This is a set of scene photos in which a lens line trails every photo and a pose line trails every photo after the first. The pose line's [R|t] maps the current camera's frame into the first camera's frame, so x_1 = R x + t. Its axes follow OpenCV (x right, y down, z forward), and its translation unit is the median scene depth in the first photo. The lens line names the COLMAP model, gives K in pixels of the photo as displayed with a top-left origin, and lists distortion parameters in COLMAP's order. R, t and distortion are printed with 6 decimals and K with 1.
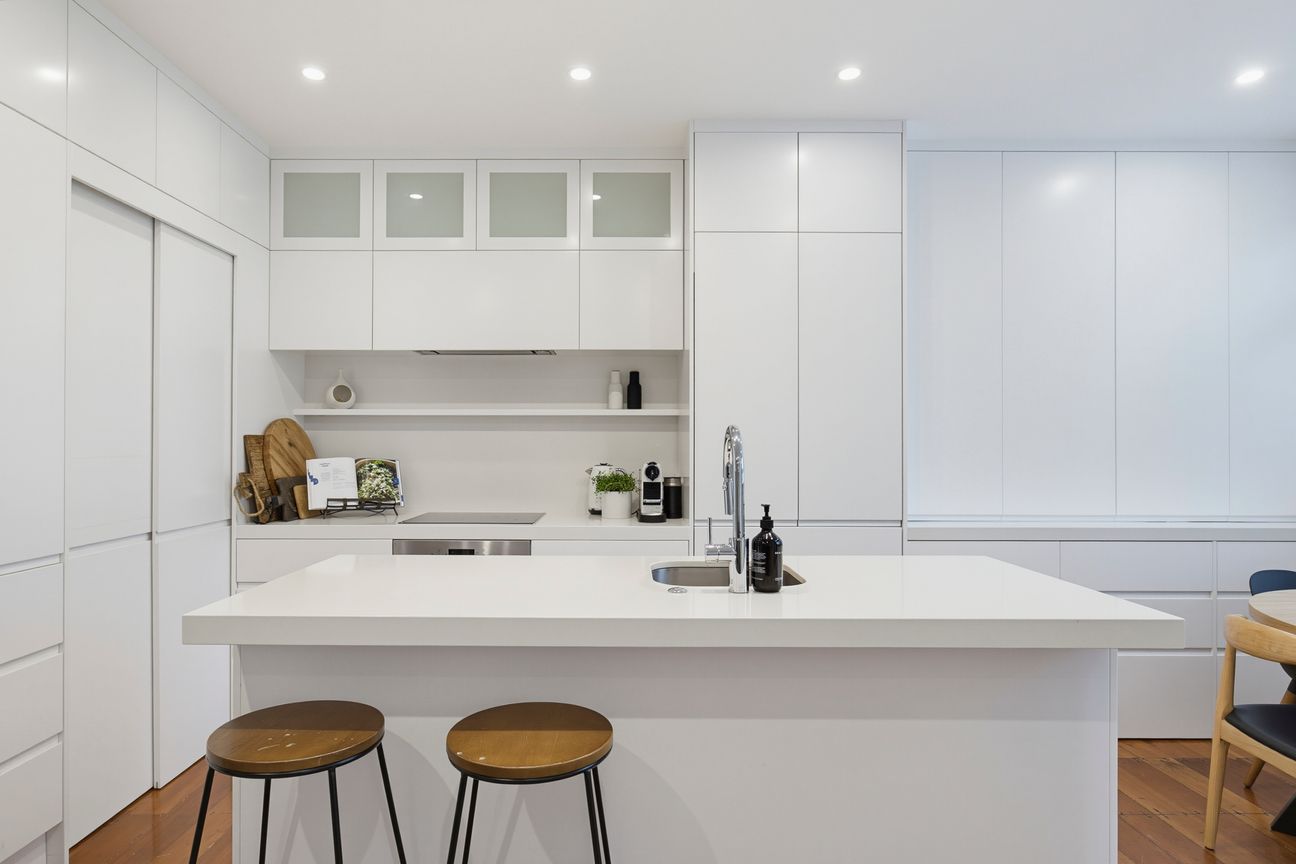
lens RADIAL K [[706.2, 0, 648.0], [0, 706.2, 432.0], [0, 0, 1]] dist [-0.001051, 0.001433]
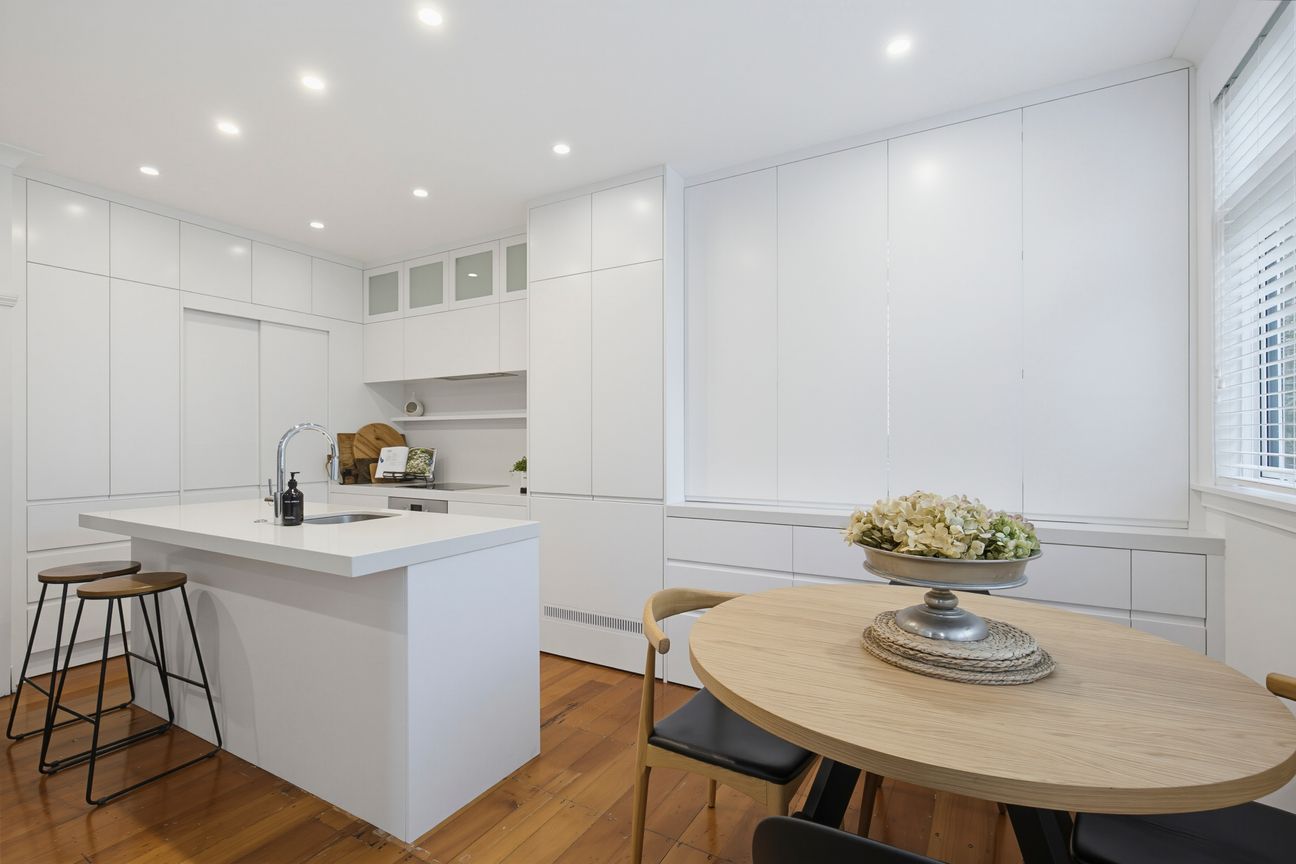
lens RADIAL K [[604.3, 0, 648.0], [0, 604.3, 432.0], [0, 0, 1]] dist [0.032152, -0.000003]
pose [[0.859227, -0.011161, -0.511472, 0.806354], [0.013718, 0.999905, 0.001227, 0.008416], [0.511410, -0.008071, 0.859299, 0.093611]]
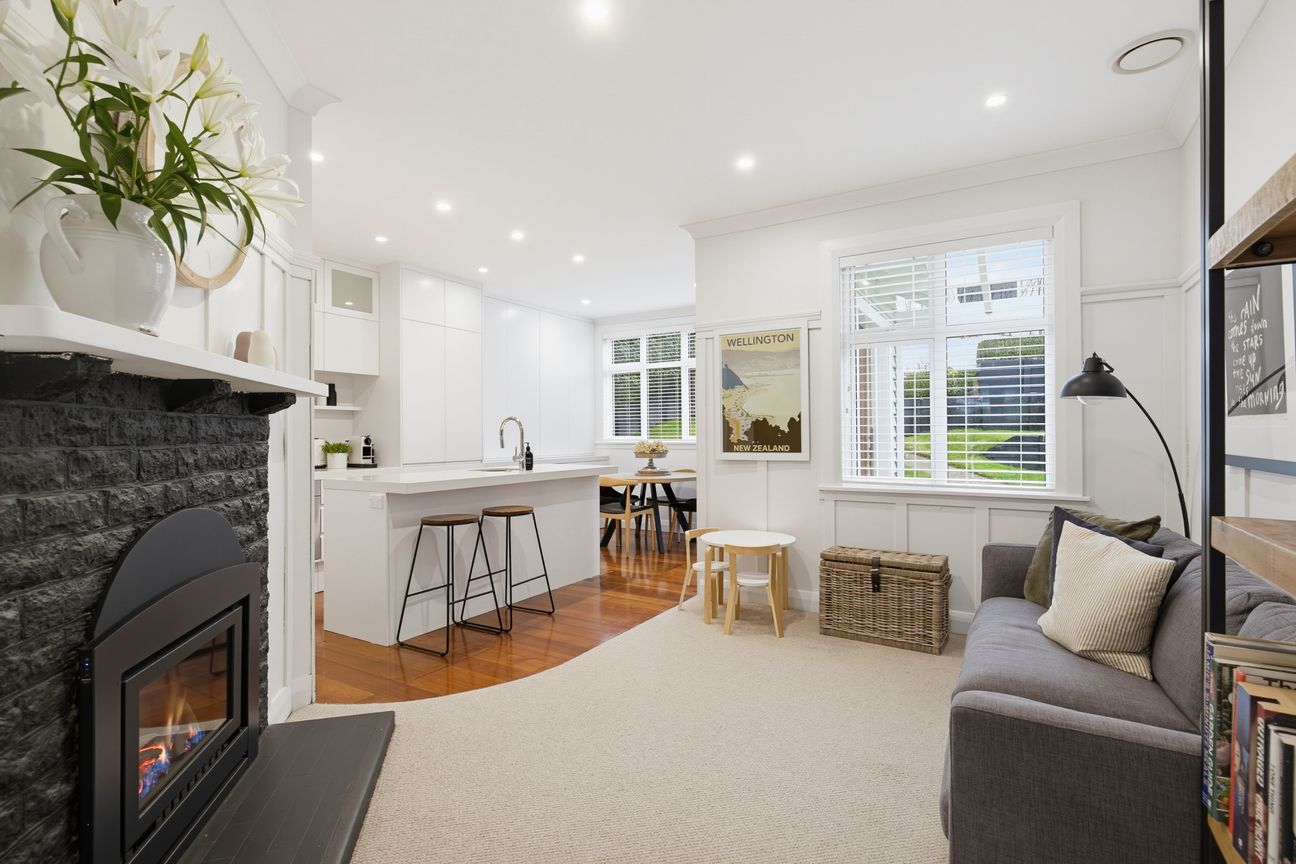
lens RADIAL K [[604.3, 0, 648.0], [0, 604.3, 432.0], [0, 0, 1]] dist [0.032152, -0.000003]
pose [[0.536853, -0.006780, 0.843648, -0.927929], [-0.005035, 0.999924, 0.011240, 0.010726], [-0.843660, -0.010282, 0.536779, -0.466278]]
